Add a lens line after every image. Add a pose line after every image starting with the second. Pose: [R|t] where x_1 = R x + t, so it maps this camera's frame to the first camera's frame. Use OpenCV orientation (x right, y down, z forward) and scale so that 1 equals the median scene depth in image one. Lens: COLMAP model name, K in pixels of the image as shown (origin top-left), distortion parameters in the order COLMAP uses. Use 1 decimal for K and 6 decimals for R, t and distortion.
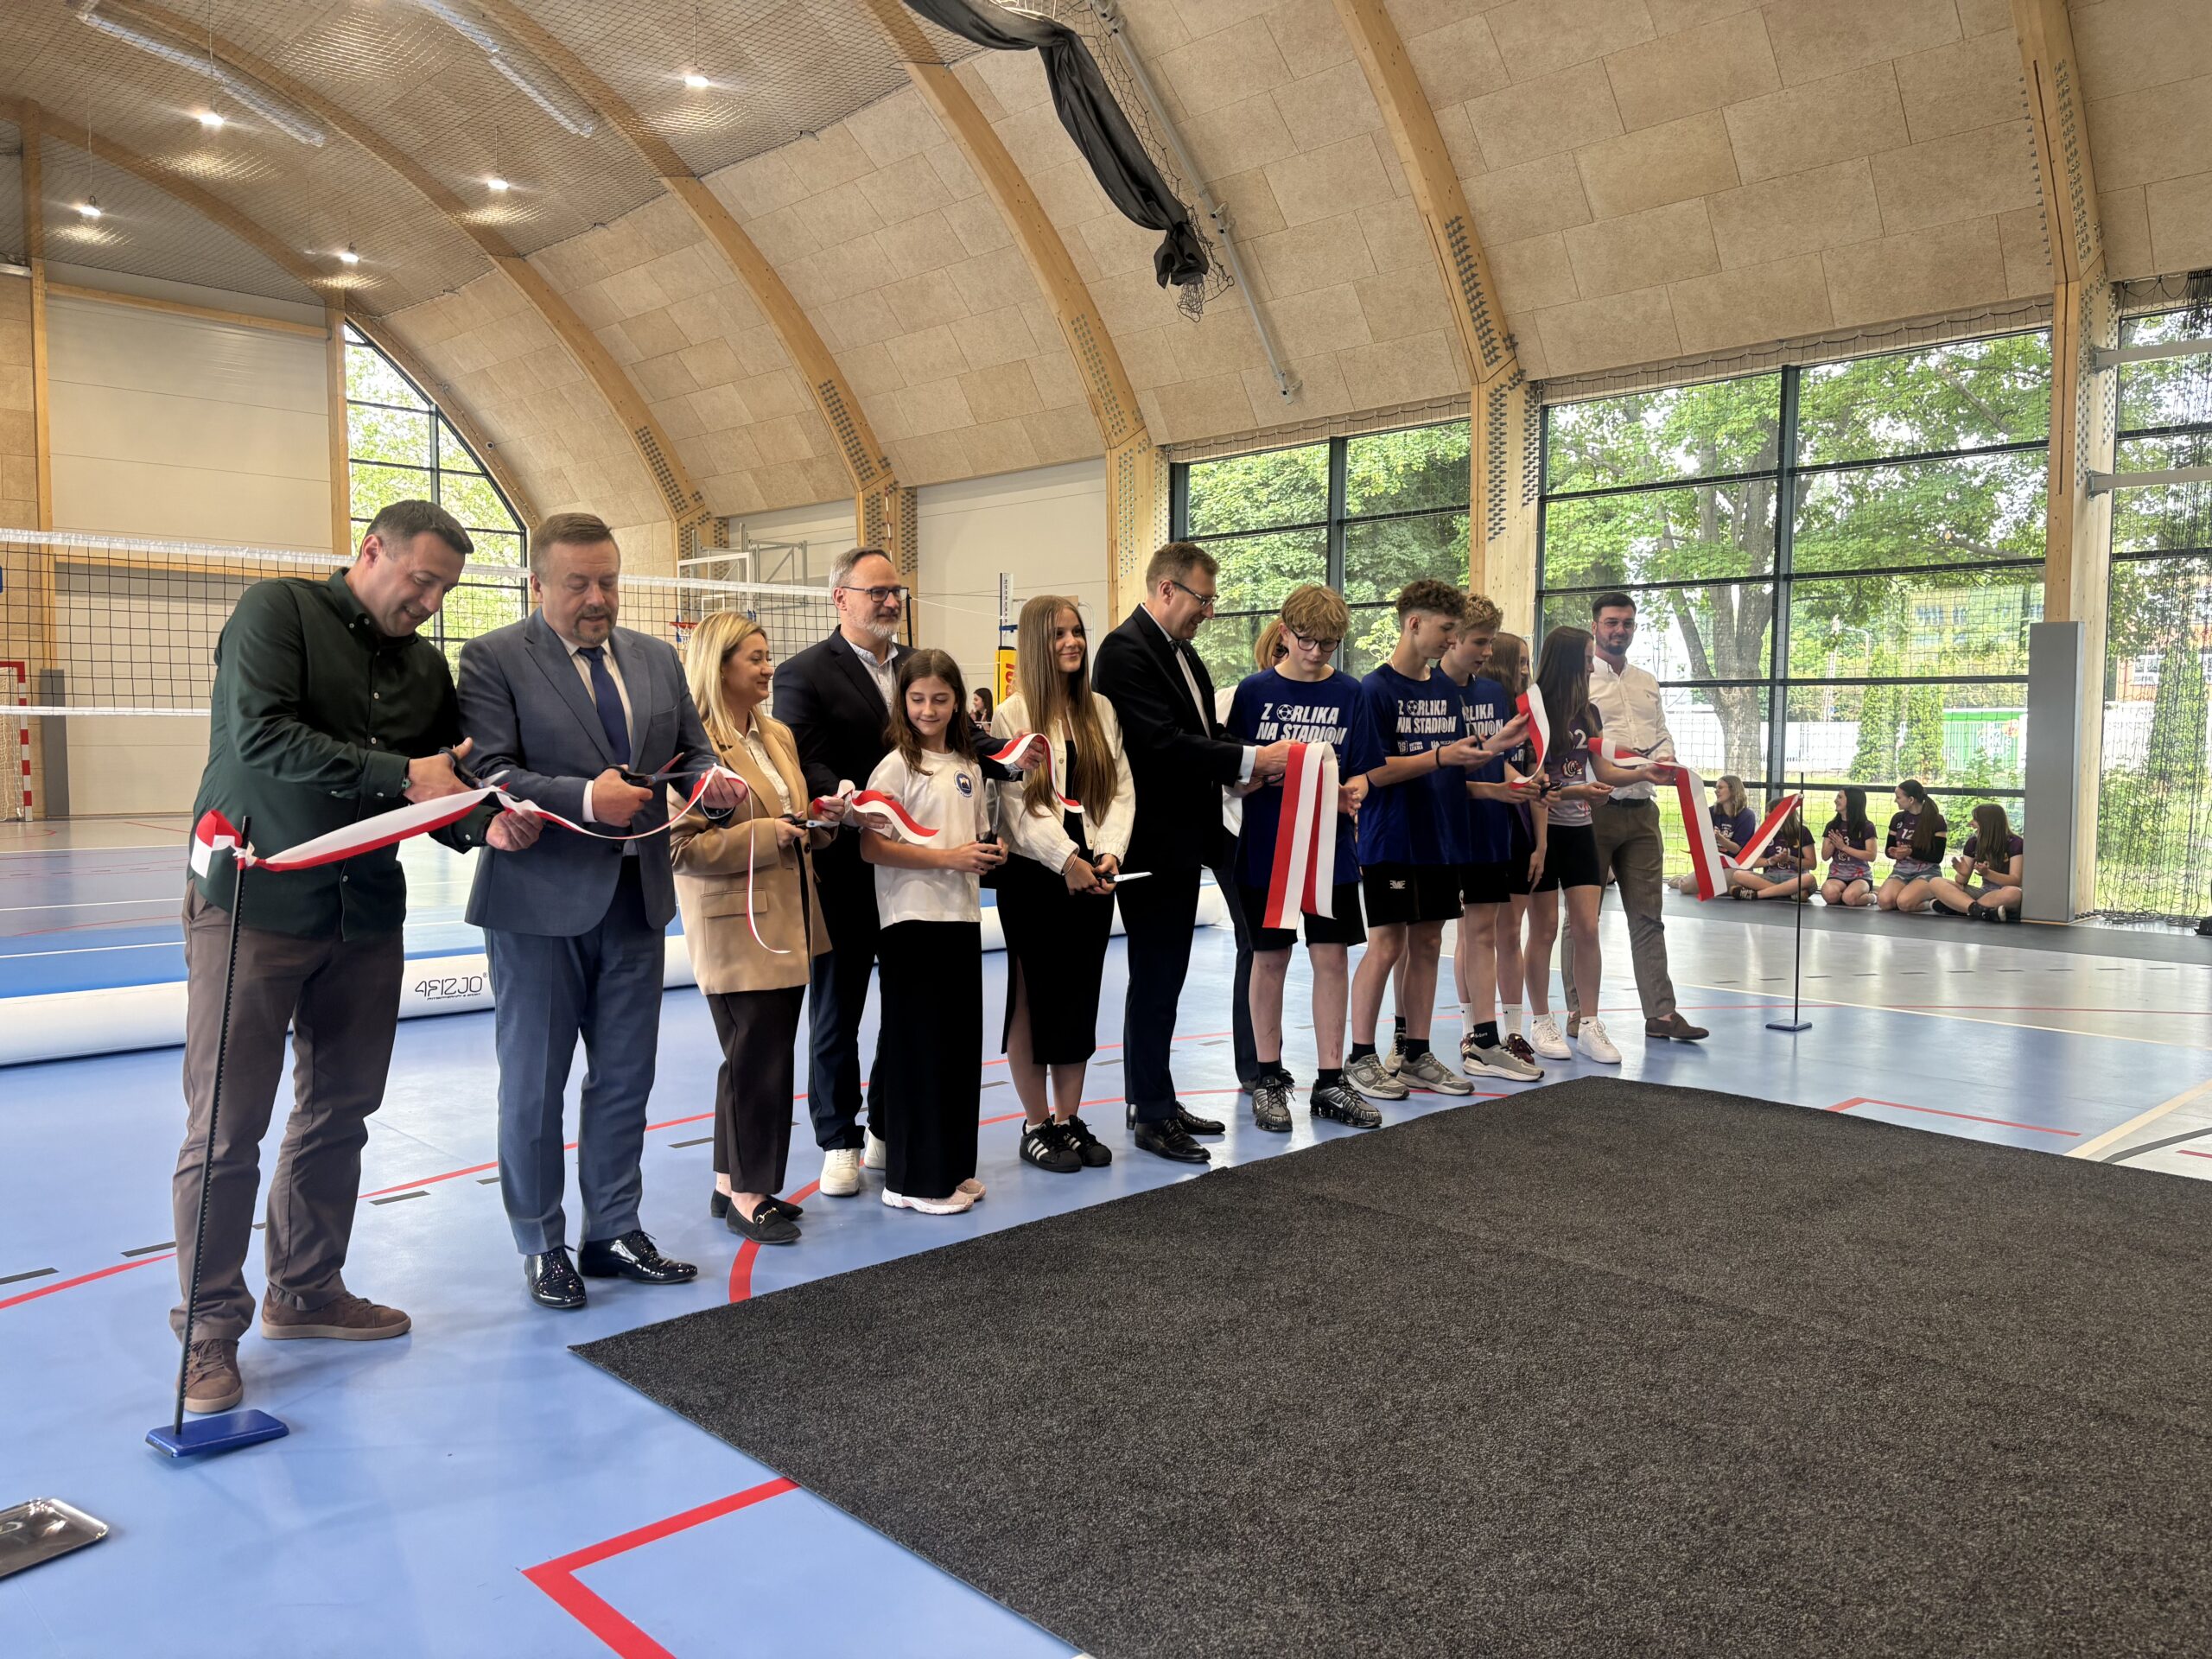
lens RADIAL K [[1686.3, 0, 1091.5], [0, 1686.3, 840.1], [0, 0, 1]] dist [0.062897, -0.072692]
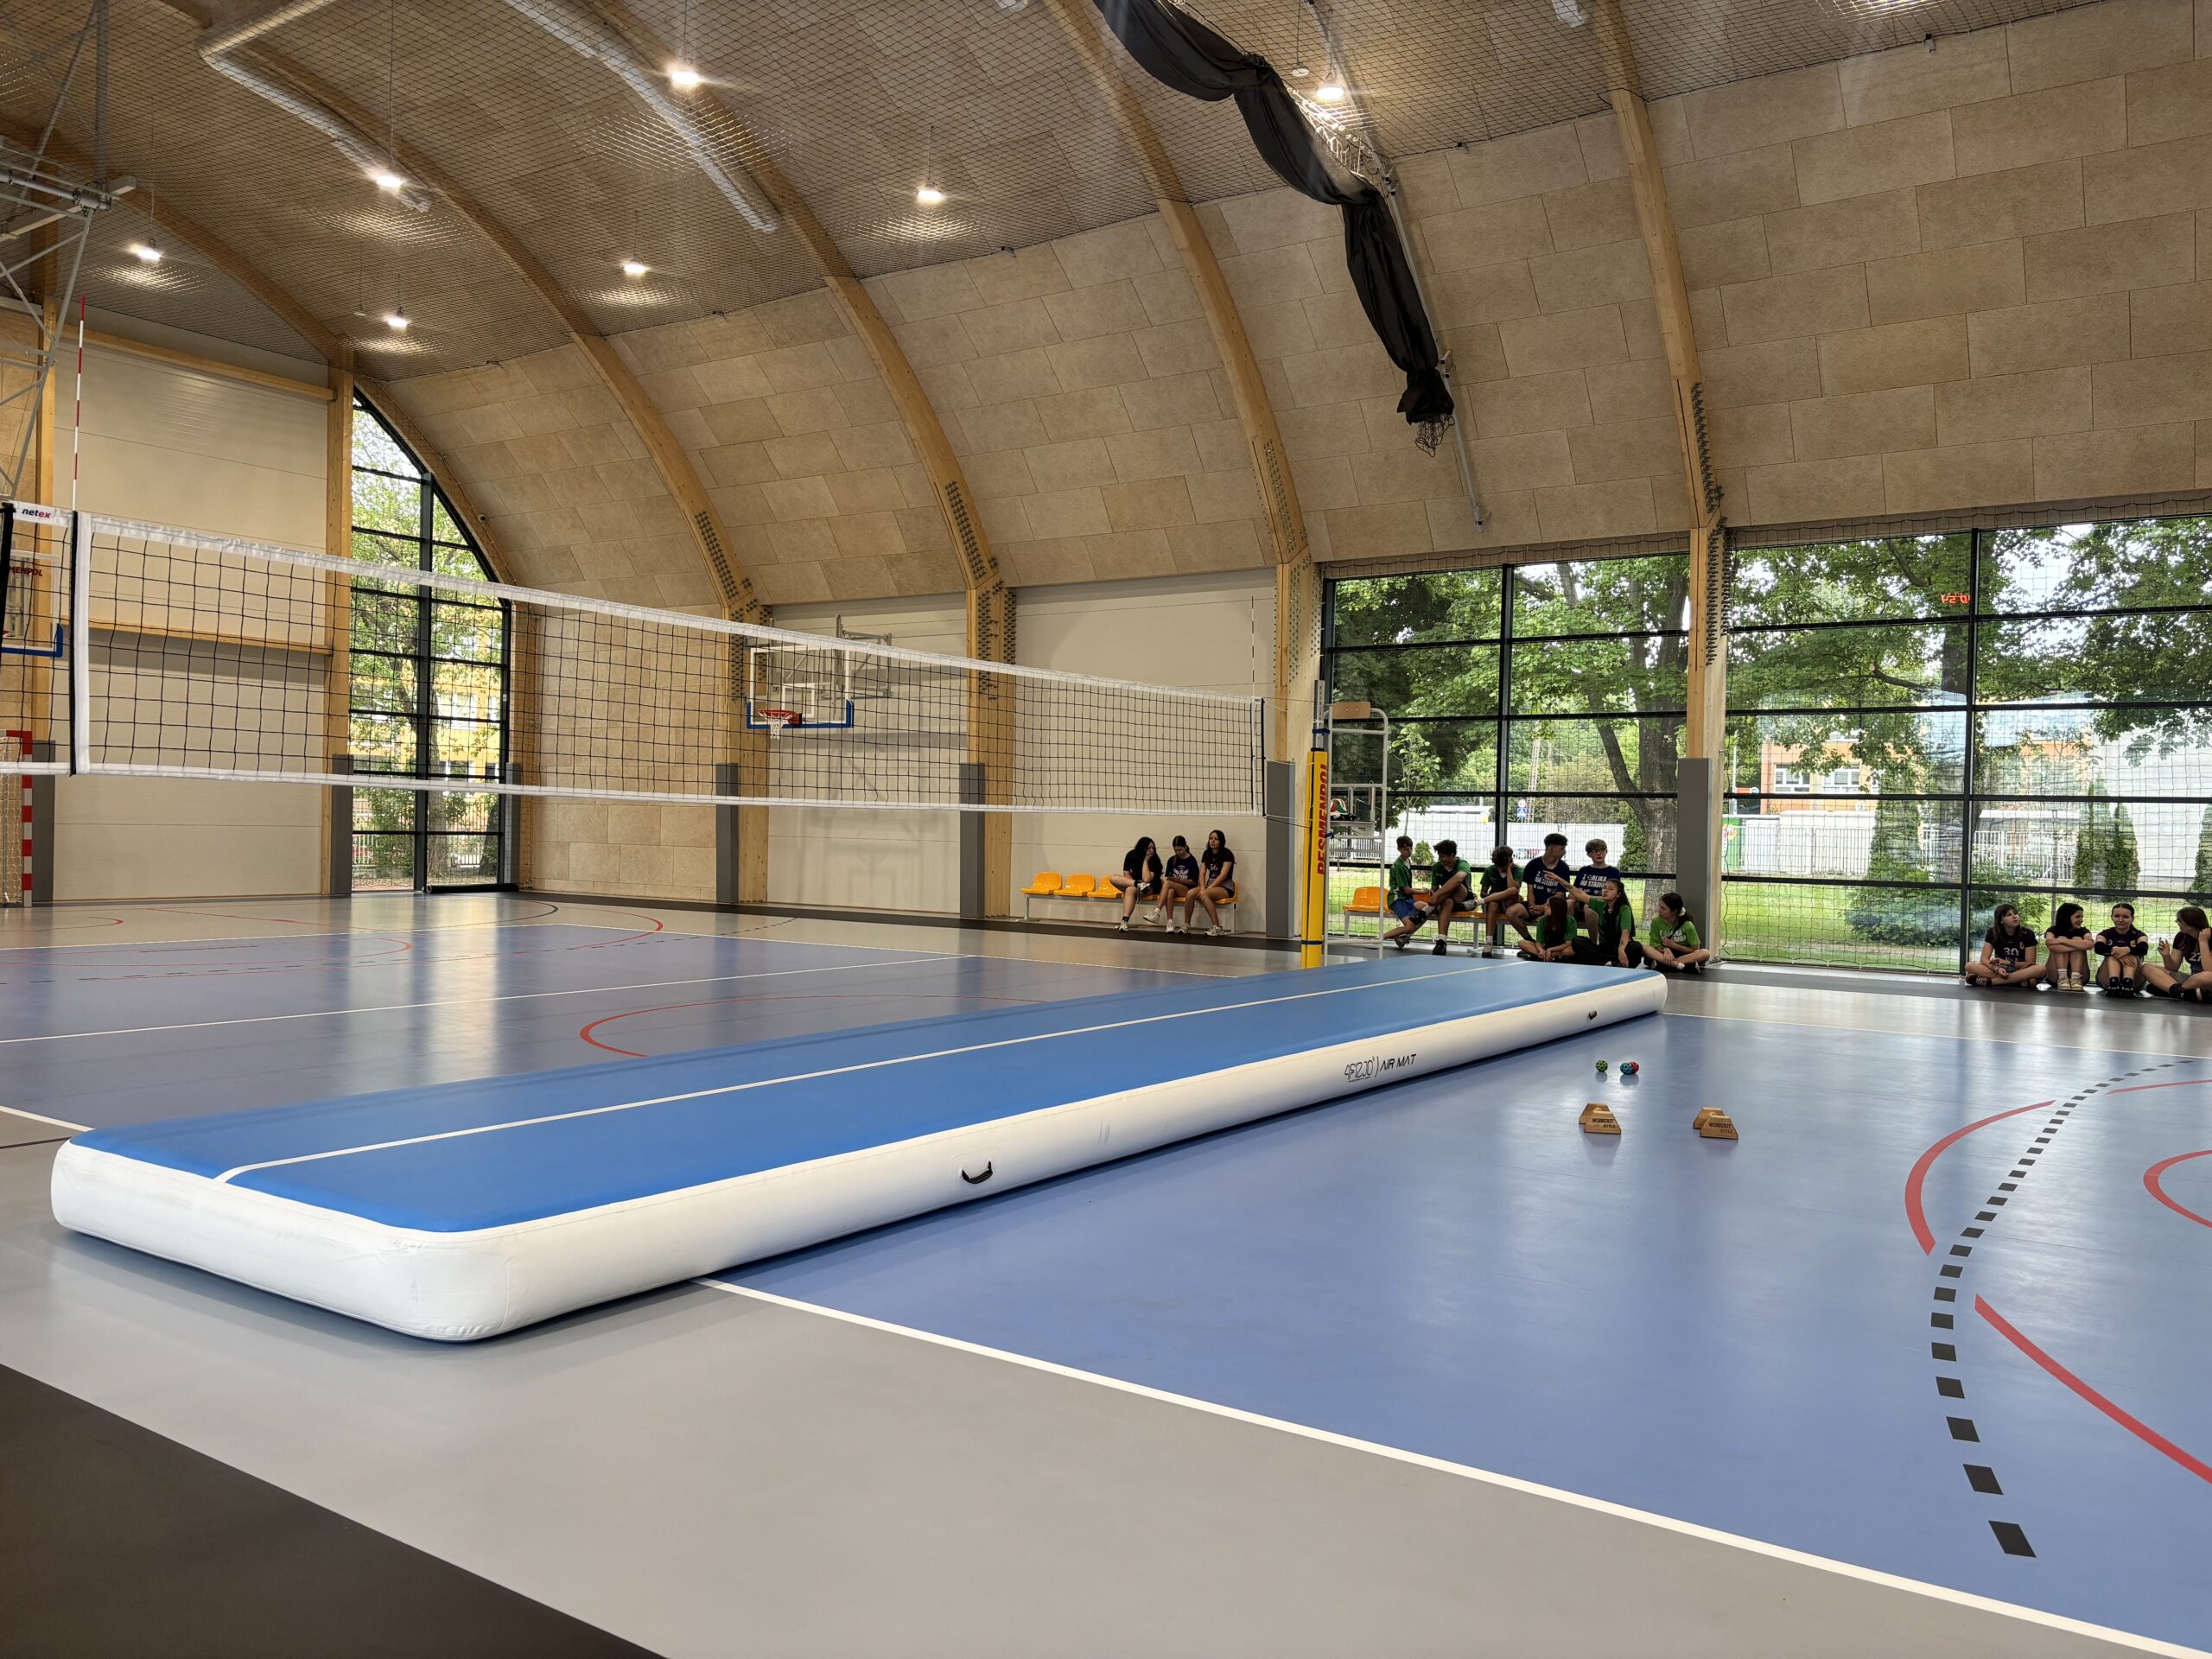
lens RADIAL K [[1671.5, 0, 1106.0], [0, 1671.5, 829.5], [0, 0, 1]] dist [0.094369, -0.121994]
pose [[0.977582, 0.016557, 0.209905, -0.345718], [-0.004190, 0.998236, -0.059223, -0.000439], [-0.210515, 0.057016, 0.975927, -0.002047]]
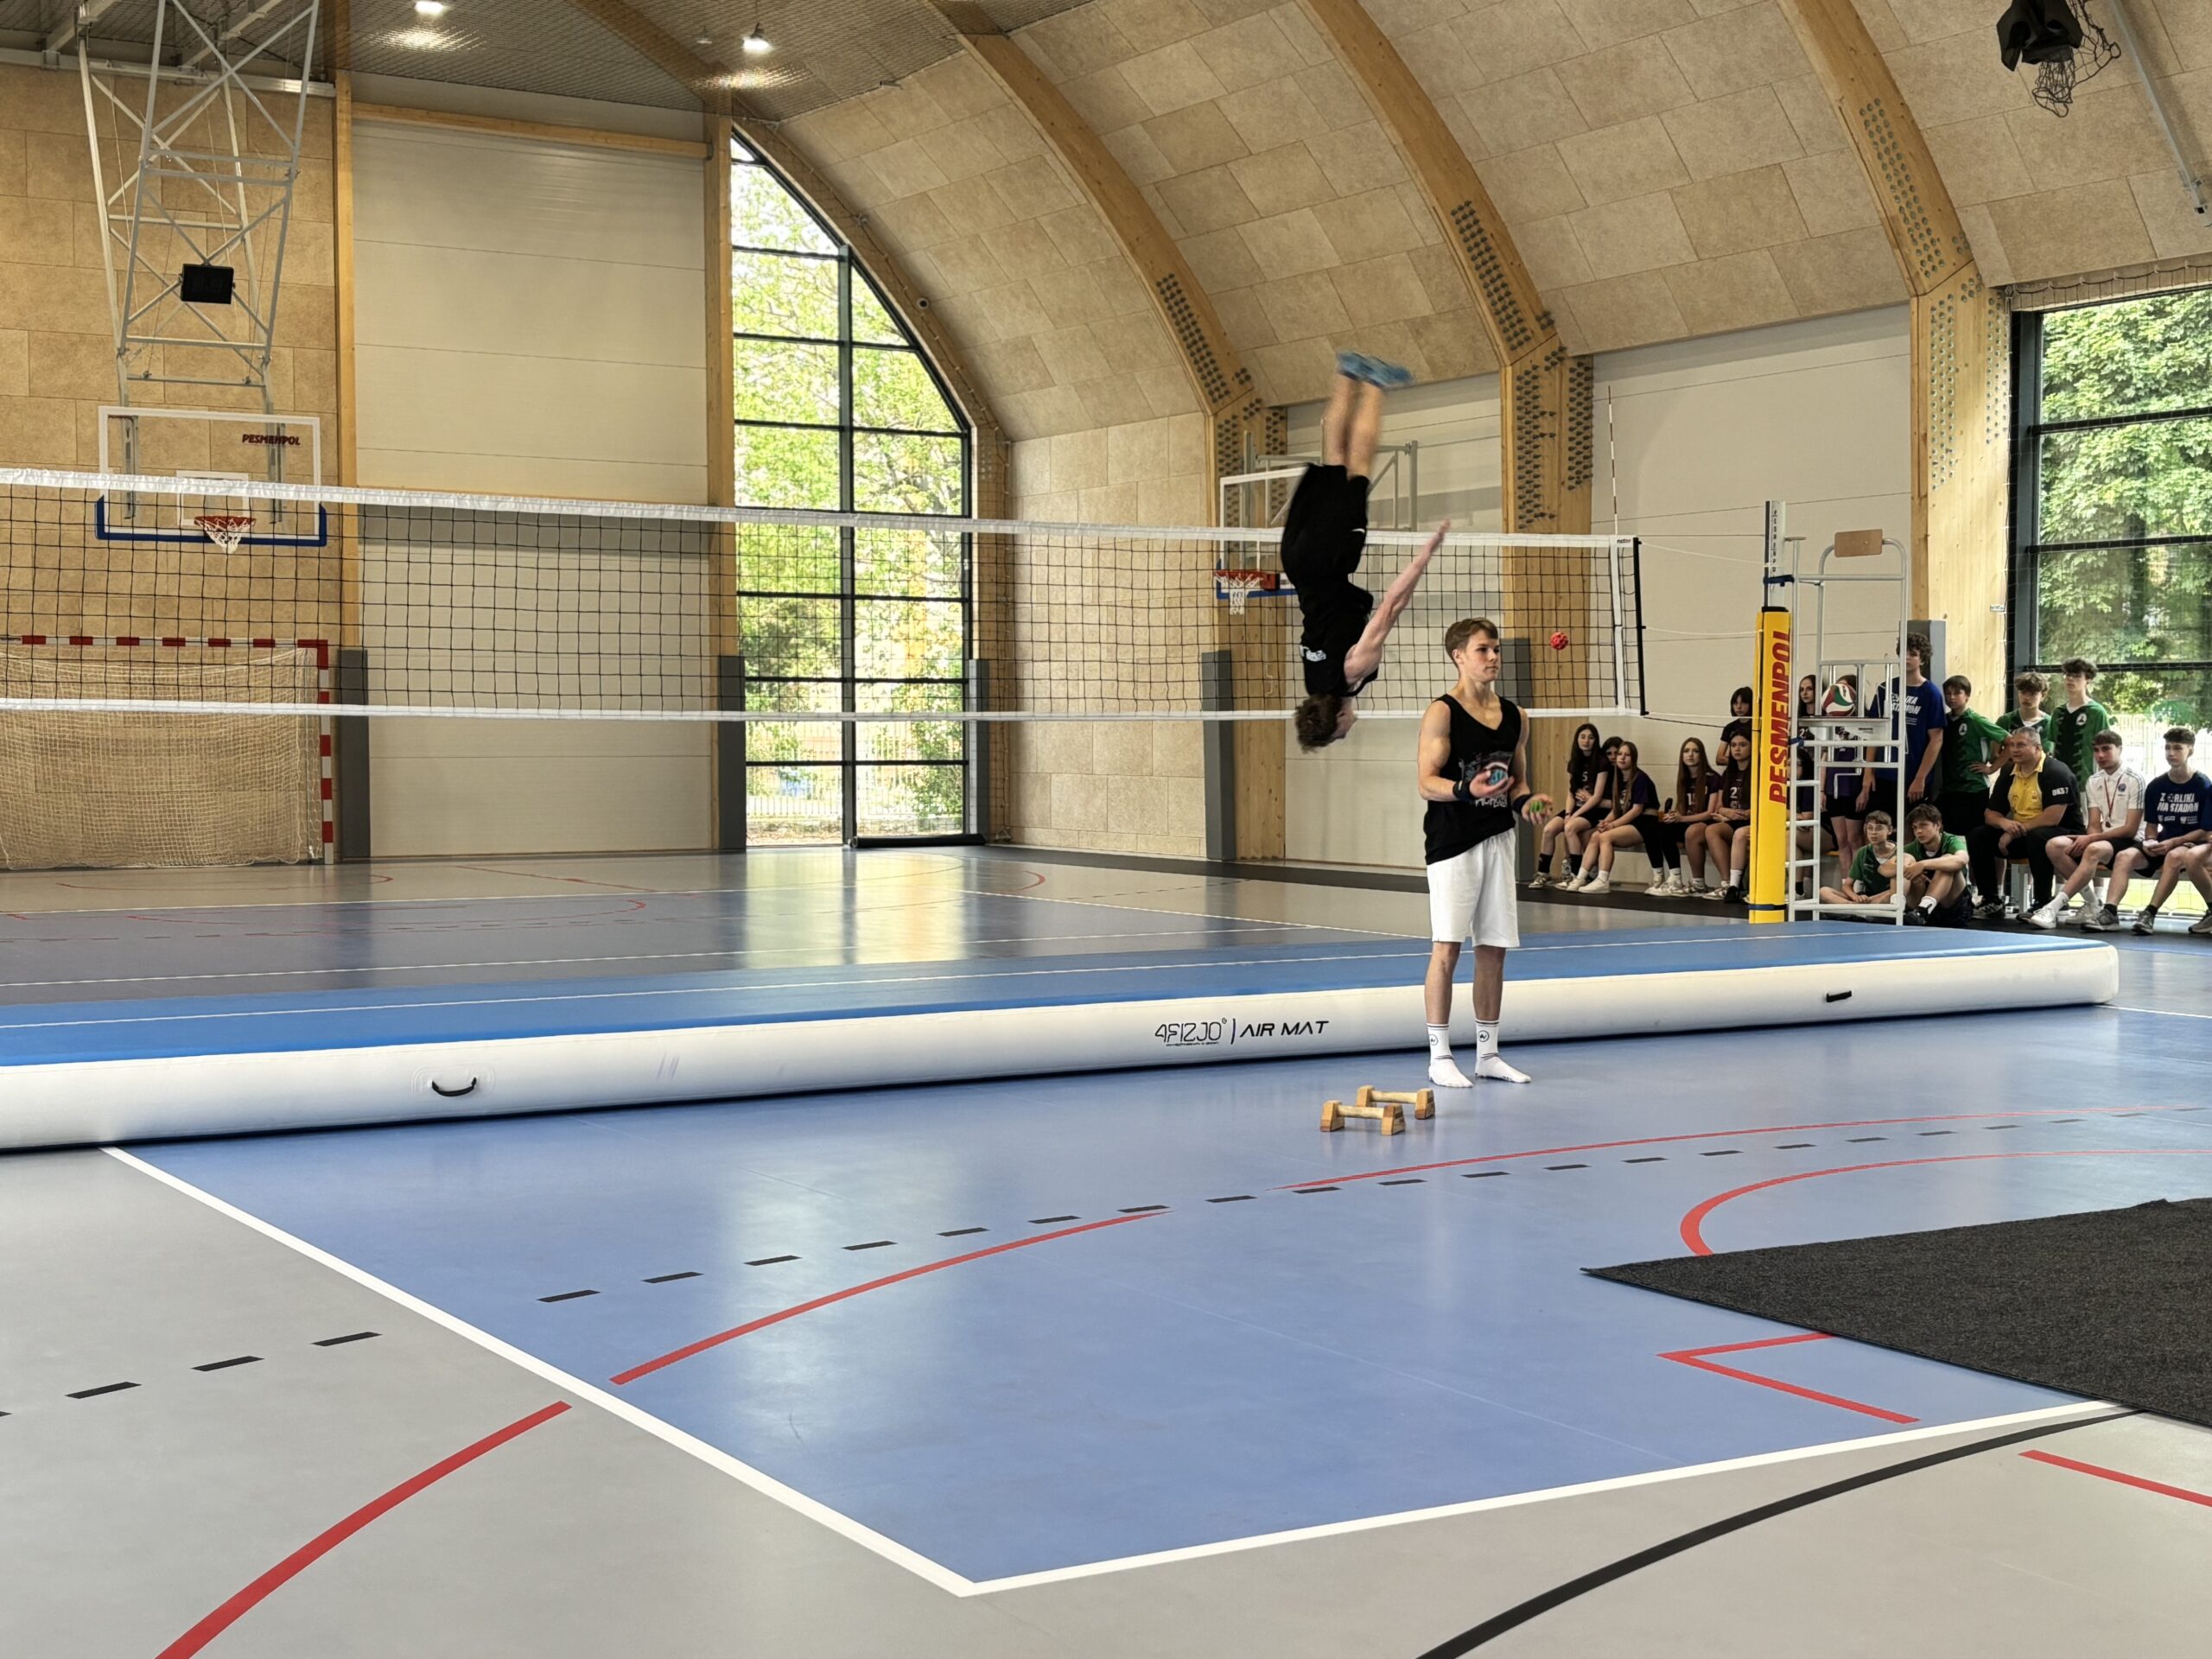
lens RADIAL K [[3041.8, 0, 1115.4], [0, 3041.8, 839.0], [0, 0, 1]] dist [0.240701, -0.884190]
pose [[0.976376, 0.003188, -0.216054, -0.035890], [-0.009182, 0.999600, -0.026744, 0.013606], [0.215883, 0.028096, 0.976015, -0.243457]]
